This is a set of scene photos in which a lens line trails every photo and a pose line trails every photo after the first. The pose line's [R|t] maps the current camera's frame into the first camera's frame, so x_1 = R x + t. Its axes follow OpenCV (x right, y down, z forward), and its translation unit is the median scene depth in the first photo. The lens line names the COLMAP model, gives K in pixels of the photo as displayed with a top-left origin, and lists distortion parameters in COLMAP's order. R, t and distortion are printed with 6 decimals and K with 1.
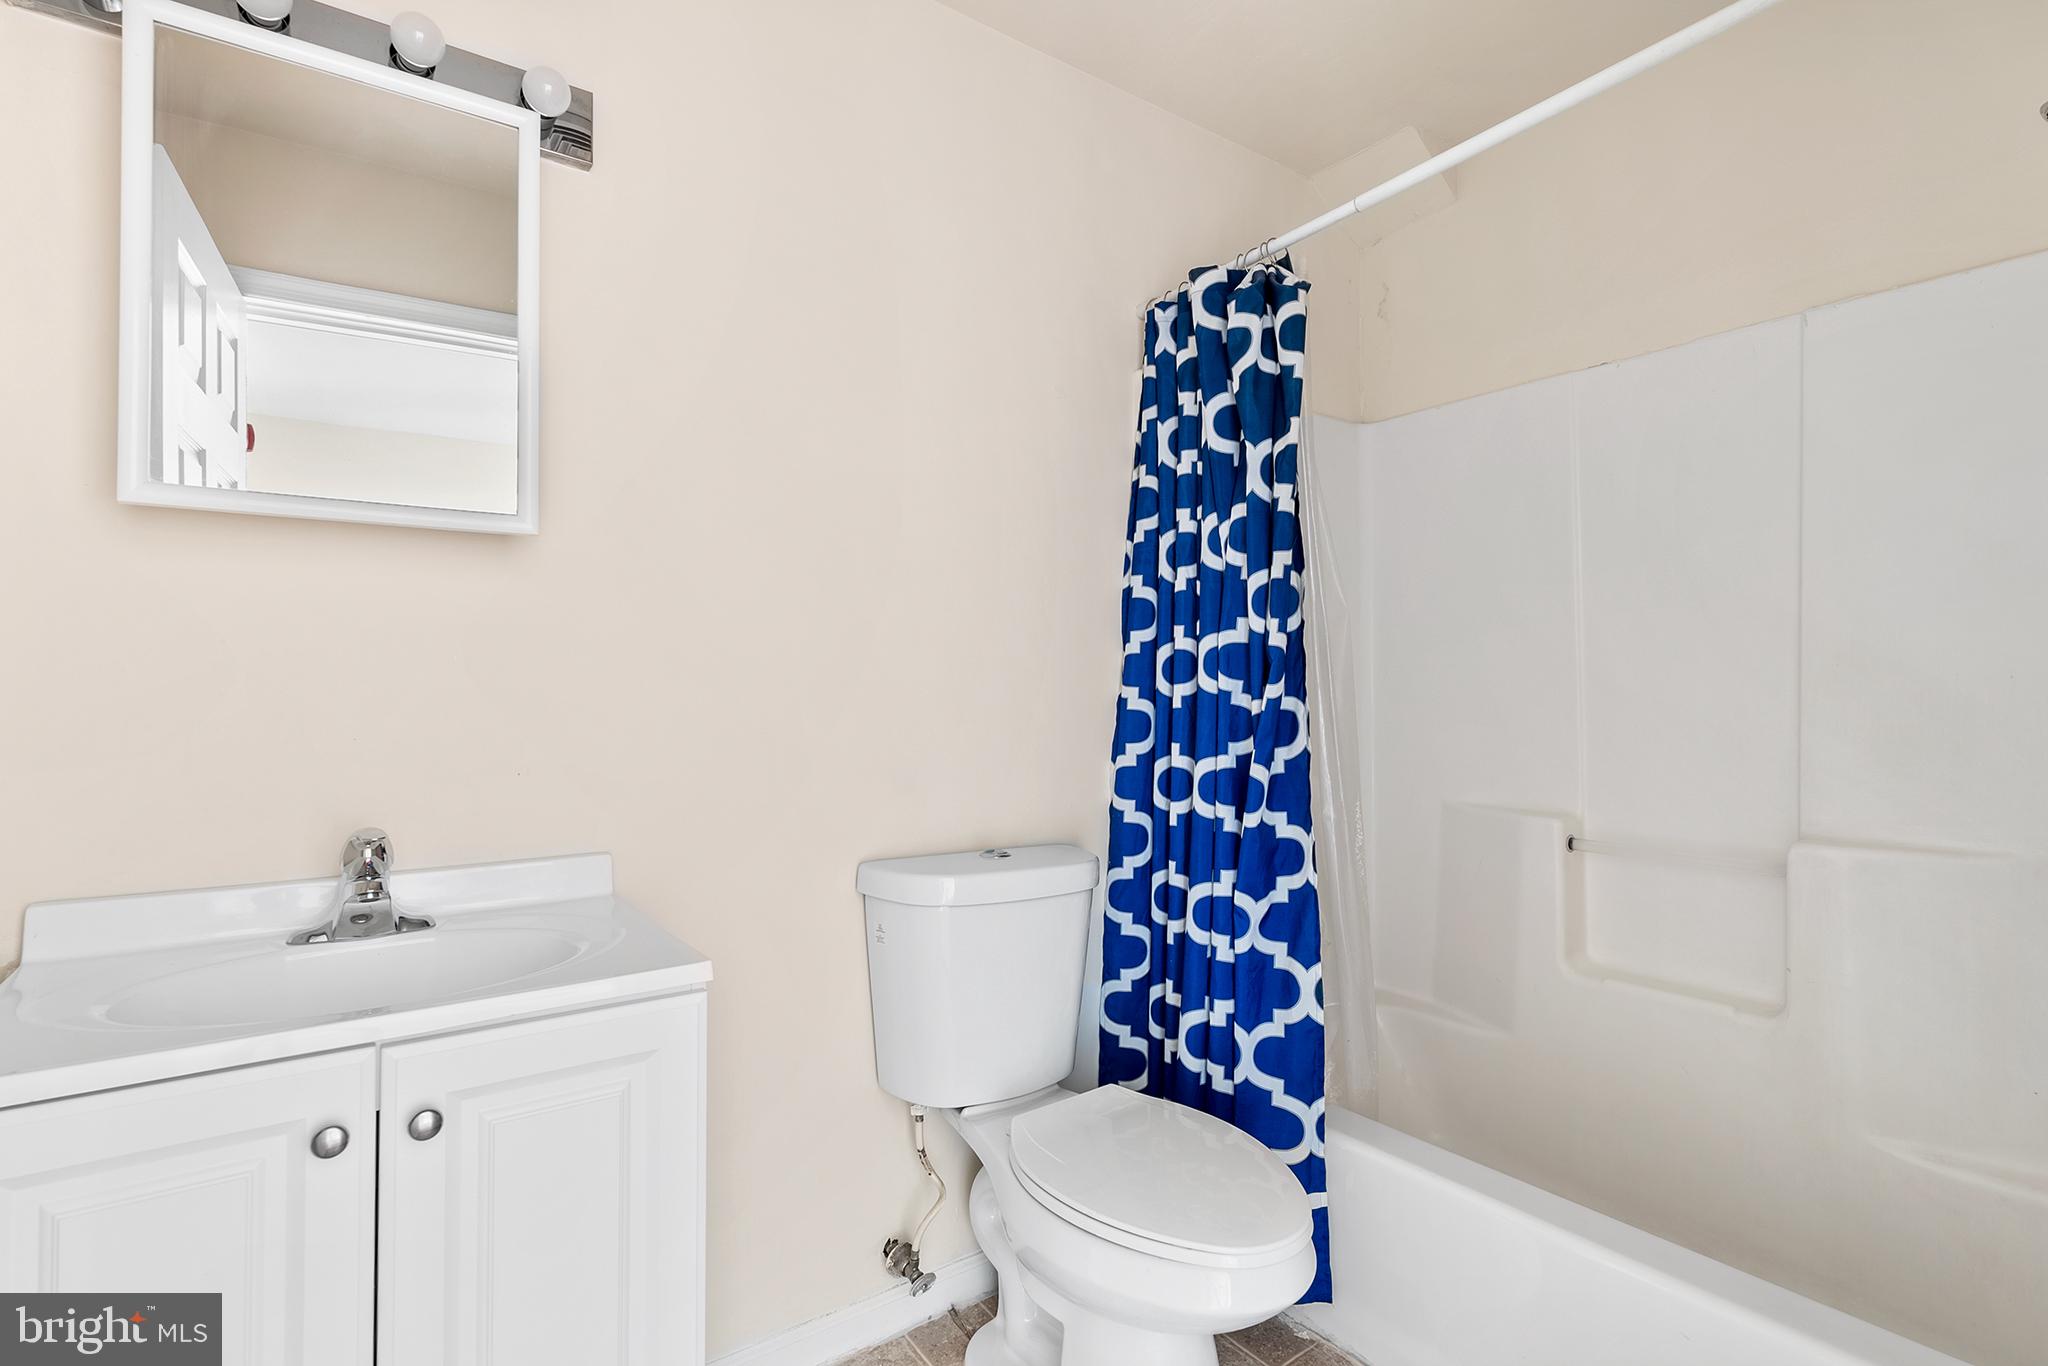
lens RADIAL K [[928.2, 0, 1001.8], [0, 928.2, 678.9], [0, 0, 1]] dist [-0.003873, 0.000587]
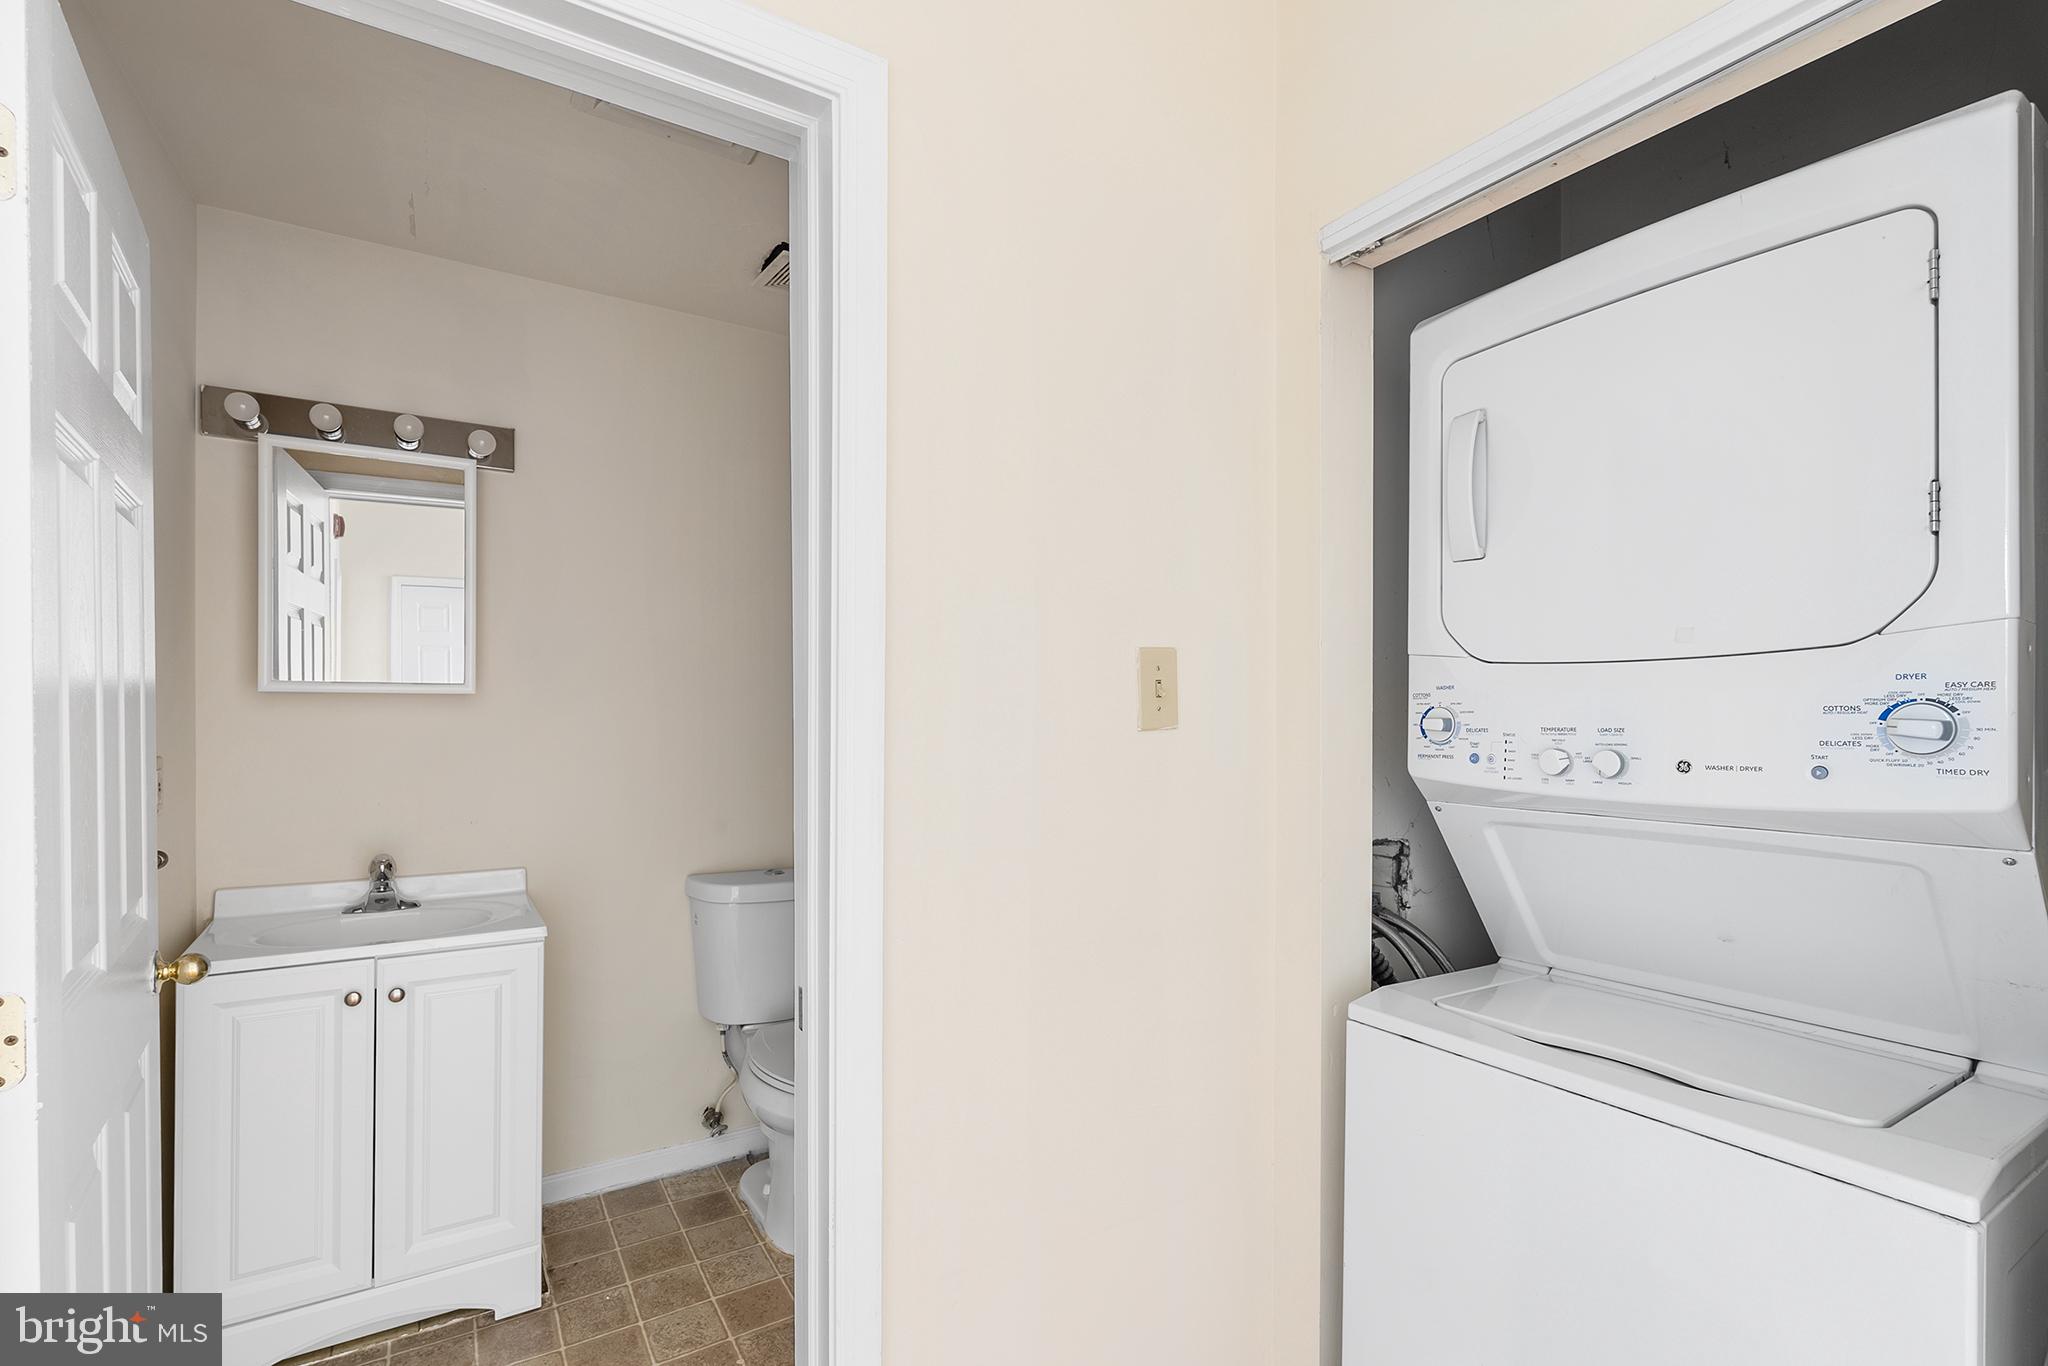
lens RADIAL K [[928.2, 0, 1030.1], [0, 928.2, 700.4], [0, 0, 1]] dist [-0.003873, 0.000587]
pose [[0.998612, 0.013967, -0.050774, 0.742996], [-0.013045, 0.999745, 0.018451, -0.208328], [0.051019, -0.017763, 0.998540, -0.835874]]
